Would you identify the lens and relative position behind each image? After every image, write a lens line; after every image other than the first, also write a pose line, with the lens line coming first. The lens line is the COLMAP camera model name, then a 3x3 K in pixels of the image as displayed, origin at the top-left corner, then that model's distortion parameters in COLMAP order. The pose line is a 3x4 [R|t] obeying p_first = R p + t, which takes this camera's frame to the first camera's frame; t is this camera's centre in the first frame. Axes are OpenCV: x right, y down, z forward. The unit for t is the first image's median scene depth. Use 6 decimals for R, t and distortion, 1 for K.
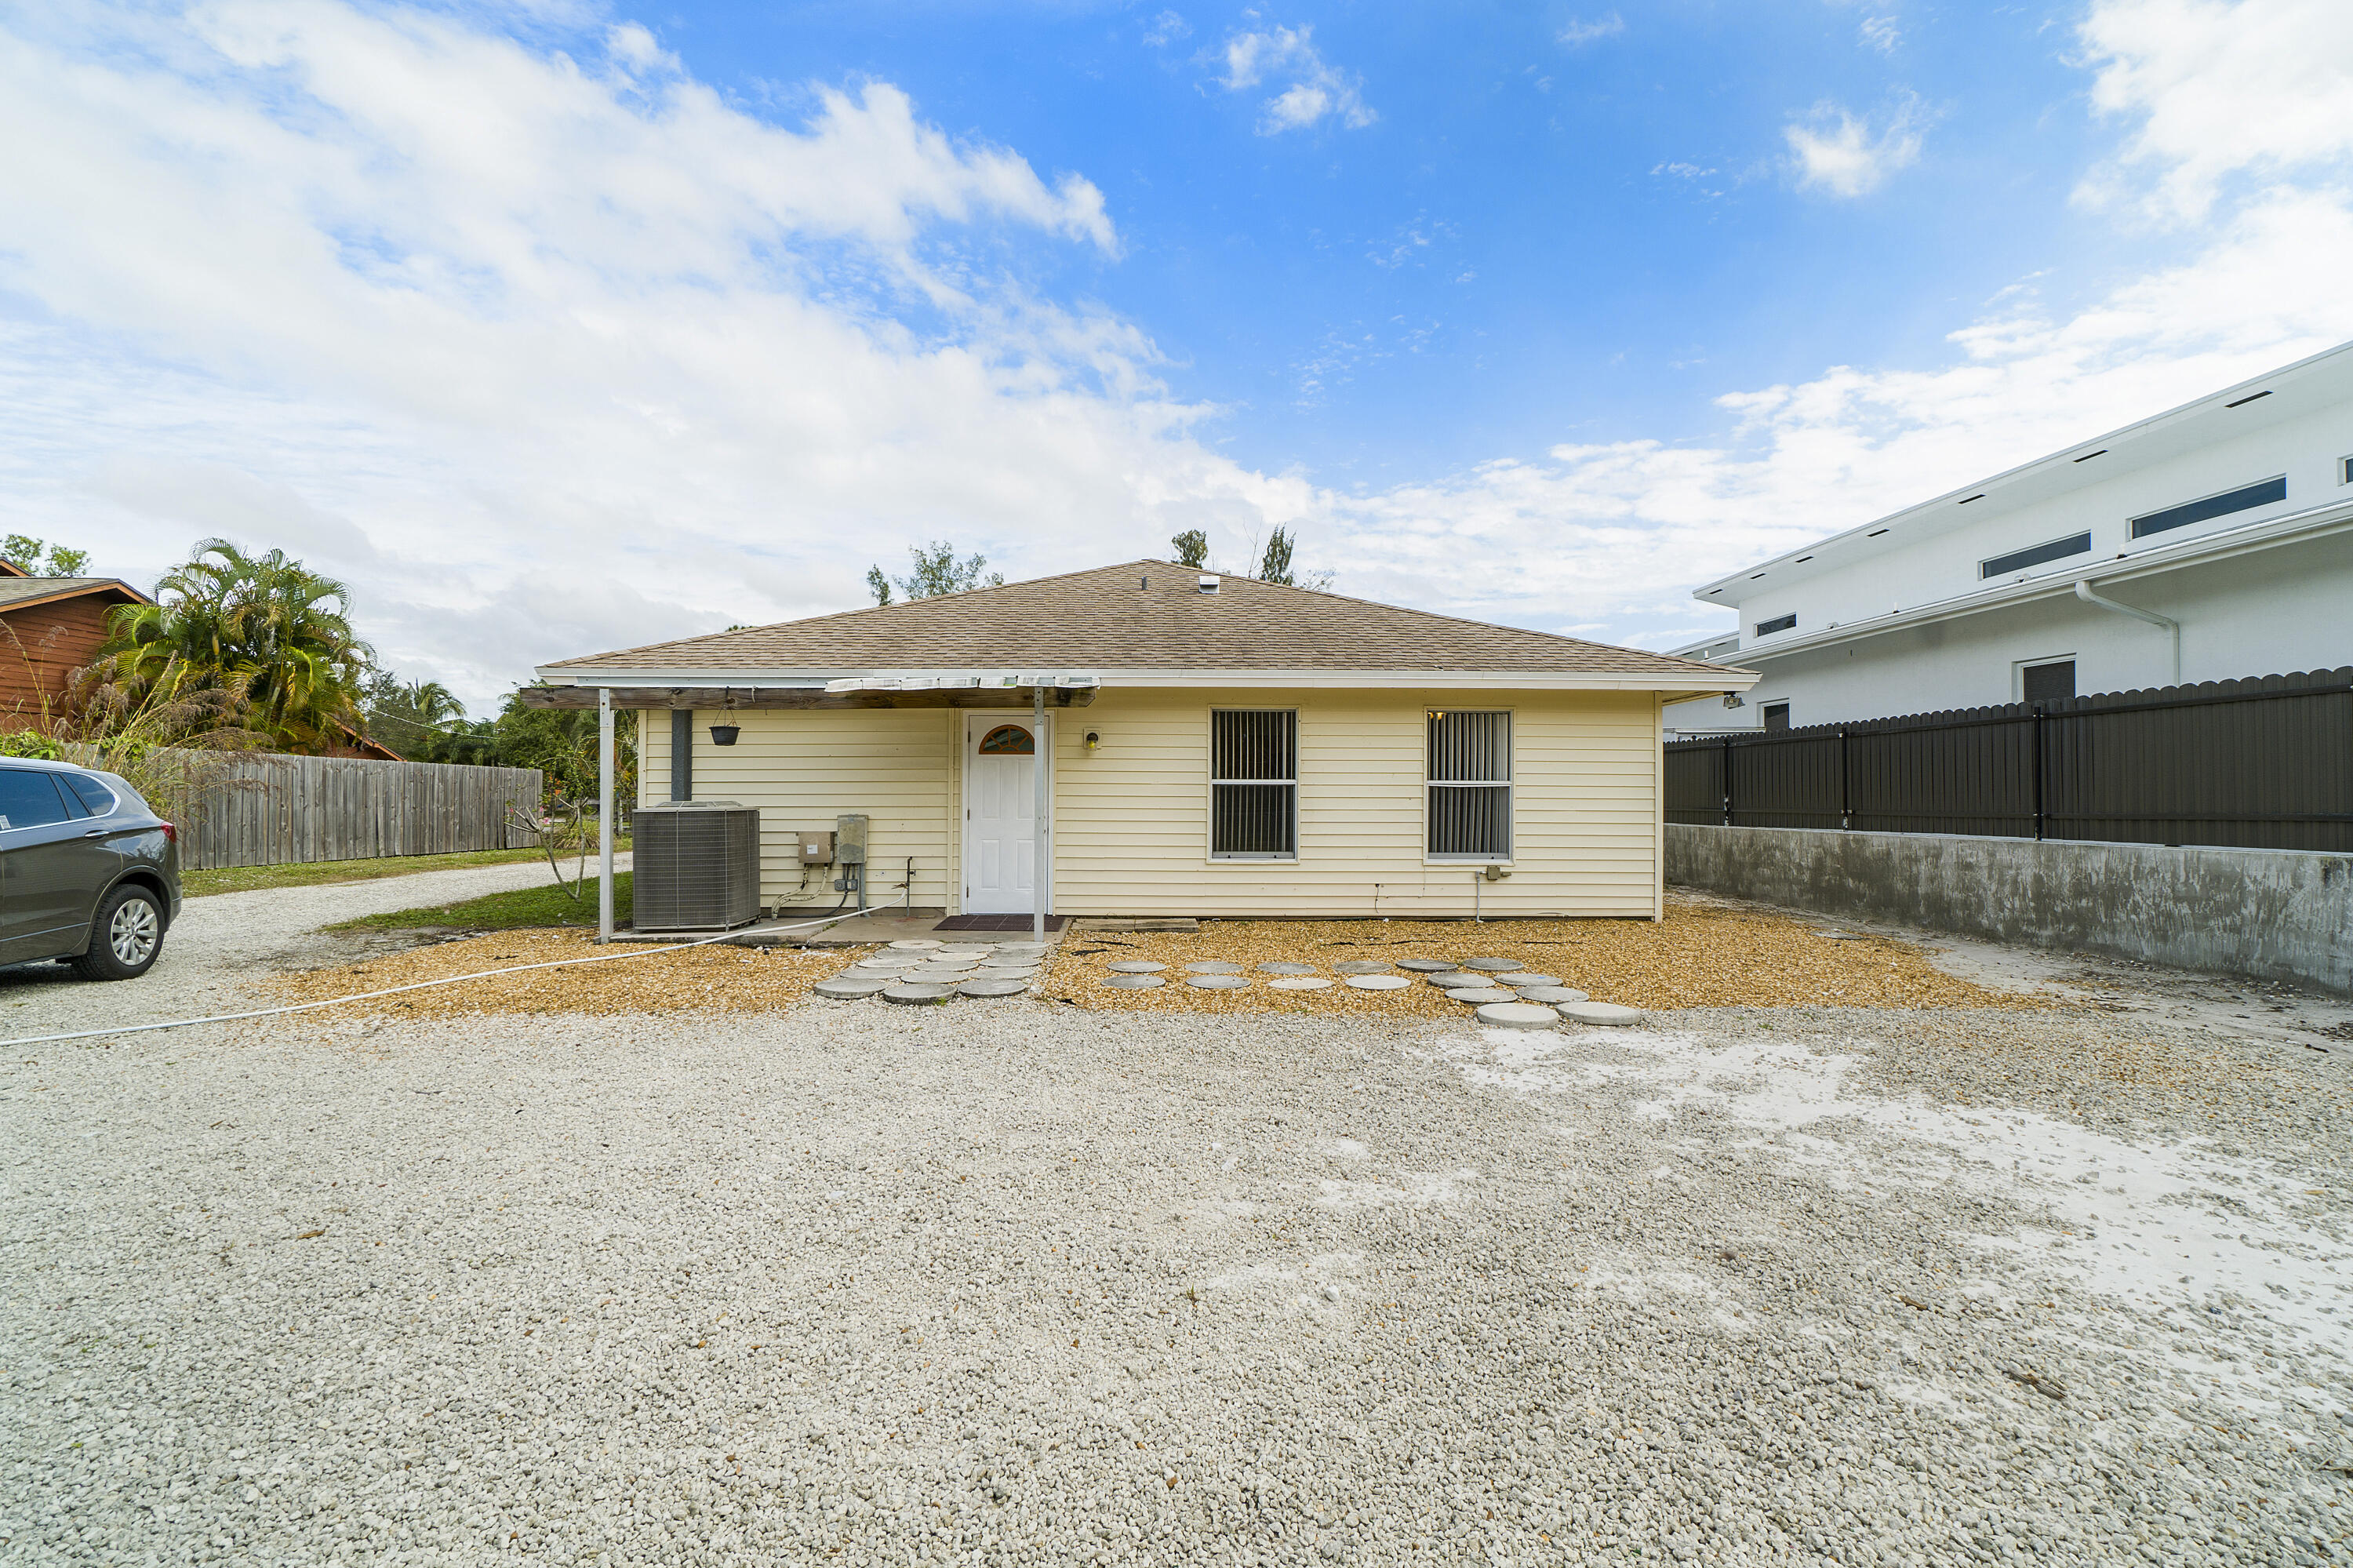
lens RADIAL K [[1016.9, 0, 1166.3], [0, 1016.9, 777.2], [0, 0, 1]] dist [-0.002284, 0.000616]
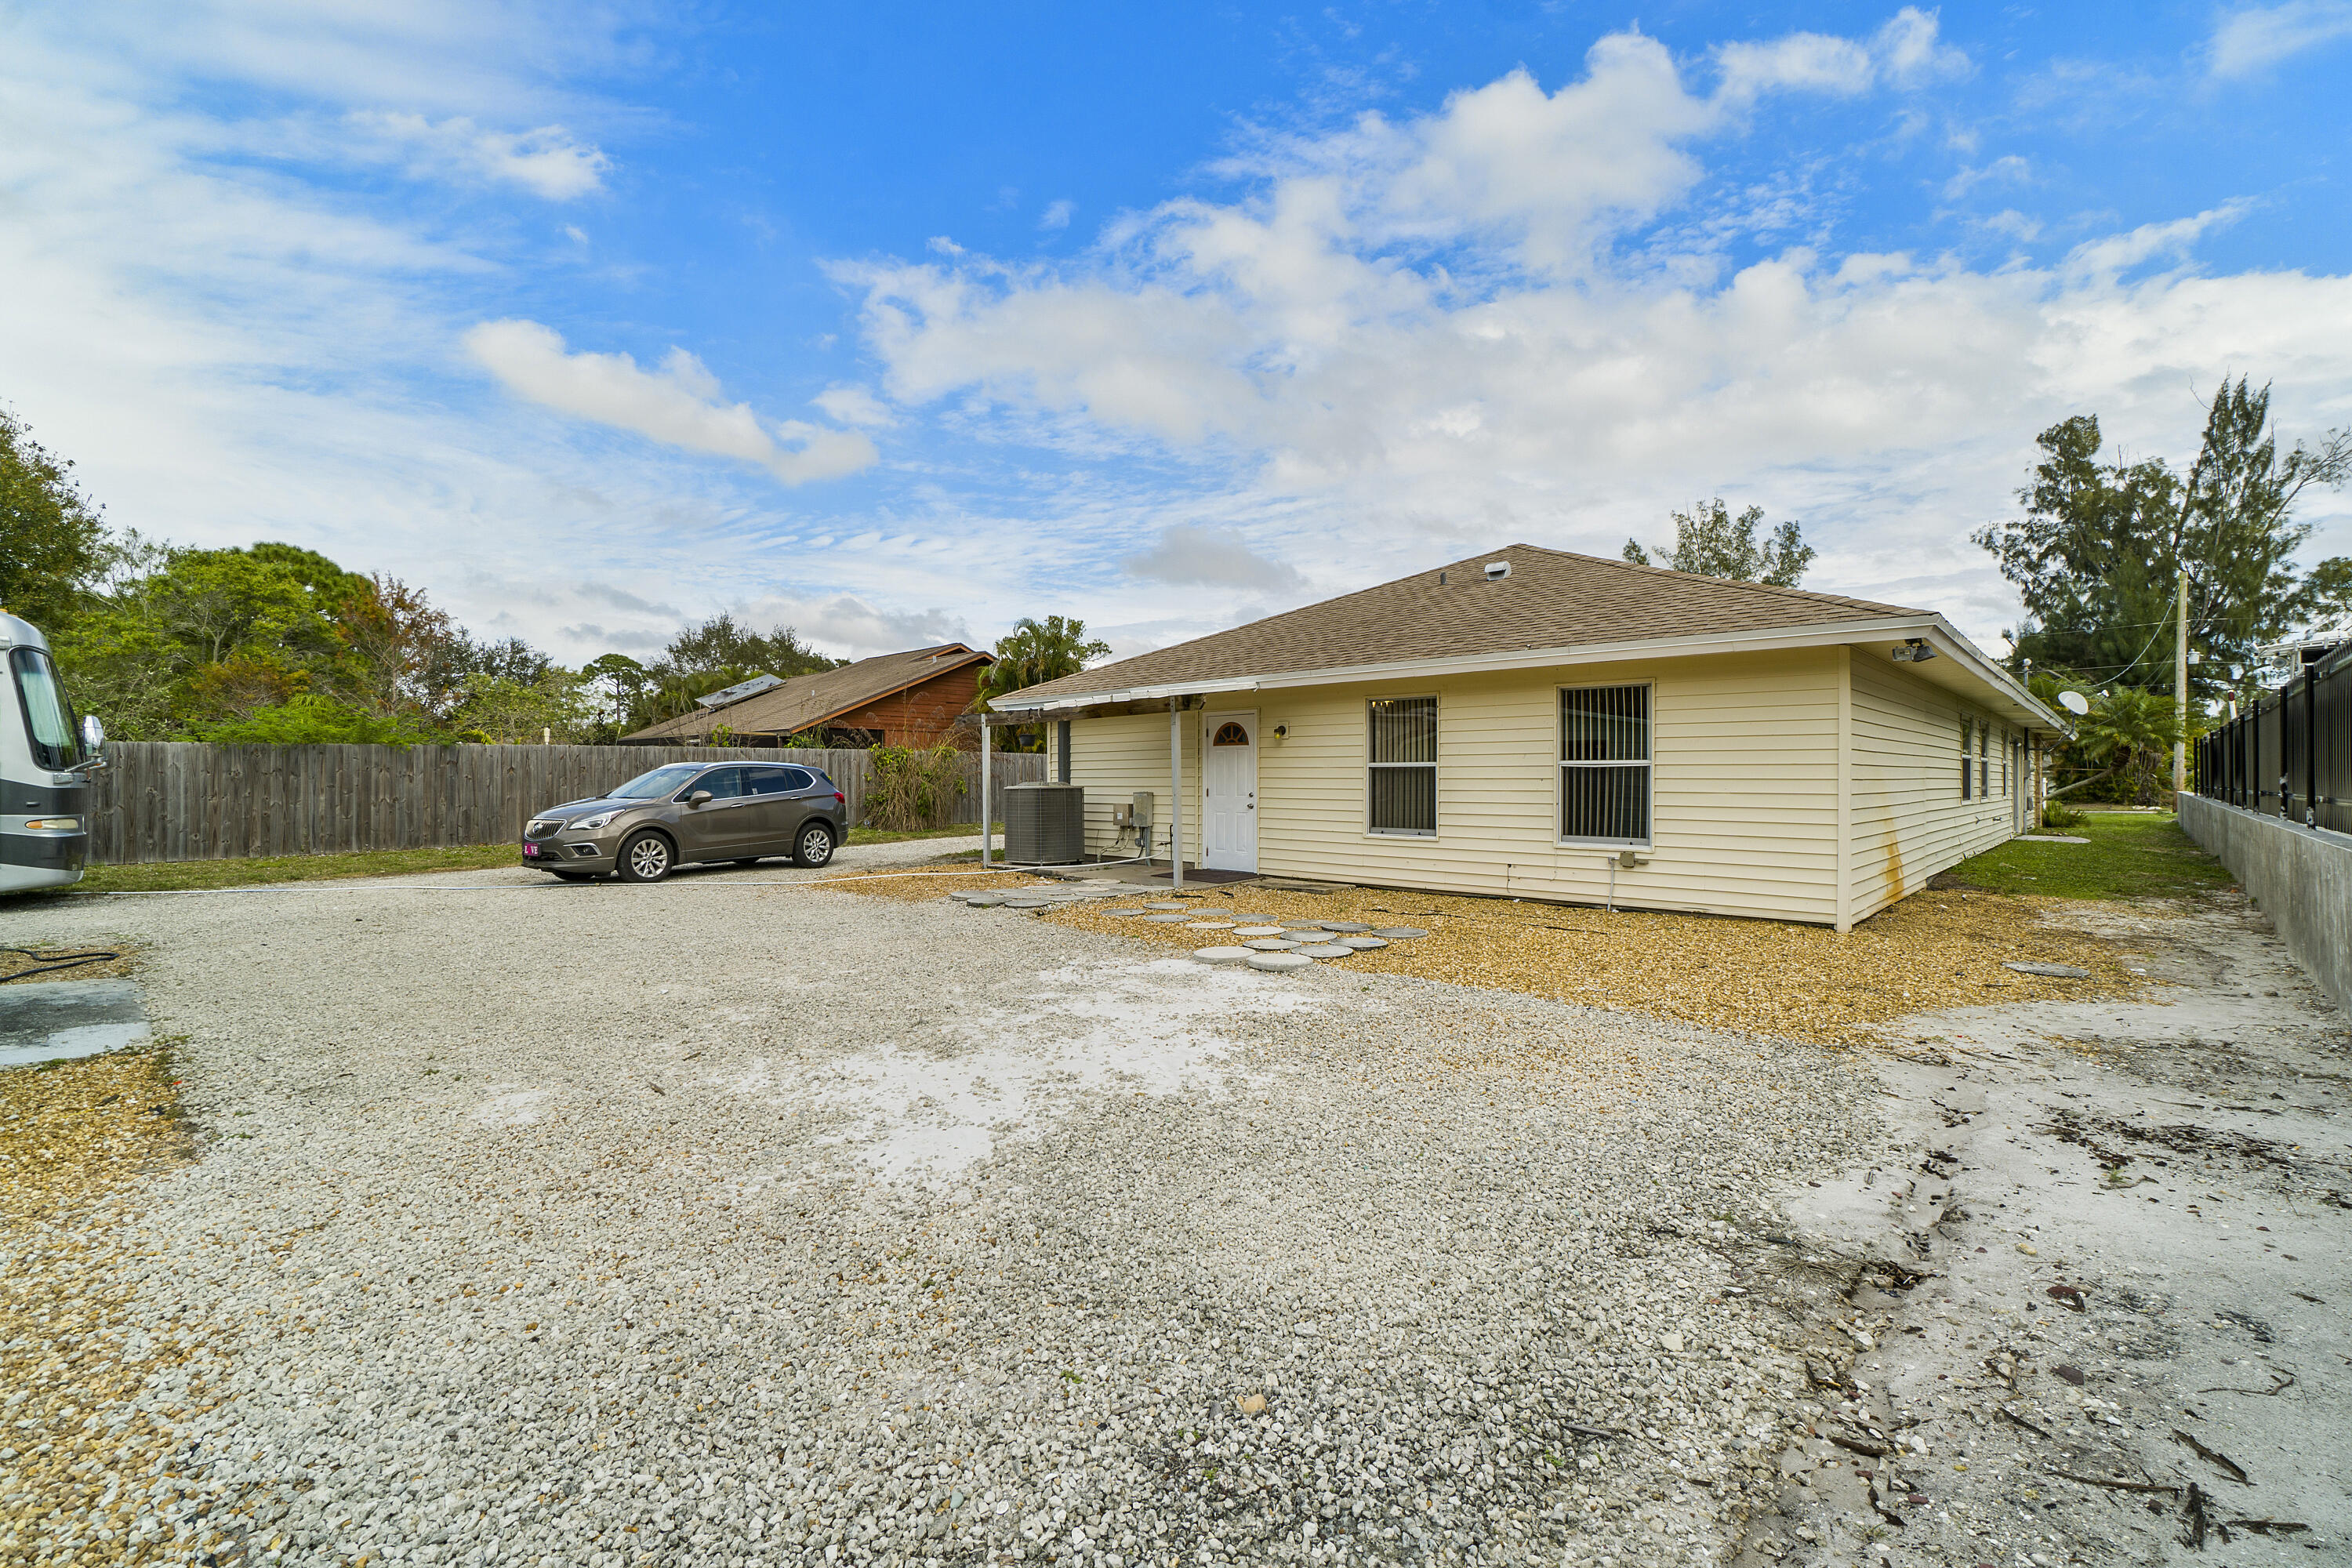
lens RADIAL K [[1016.5, 0, 1161.8], [0, 1016.5, 782.3], [0, 0, 1]] dist [-0.002284, 0.000616]
pose [[0.696998, -0.000572, -0.717073, 0.686807], [0.015803, 0.999769, 0.014563, 0.003831], [0.716899, -0.021483, 0.696846, 0.055429]]
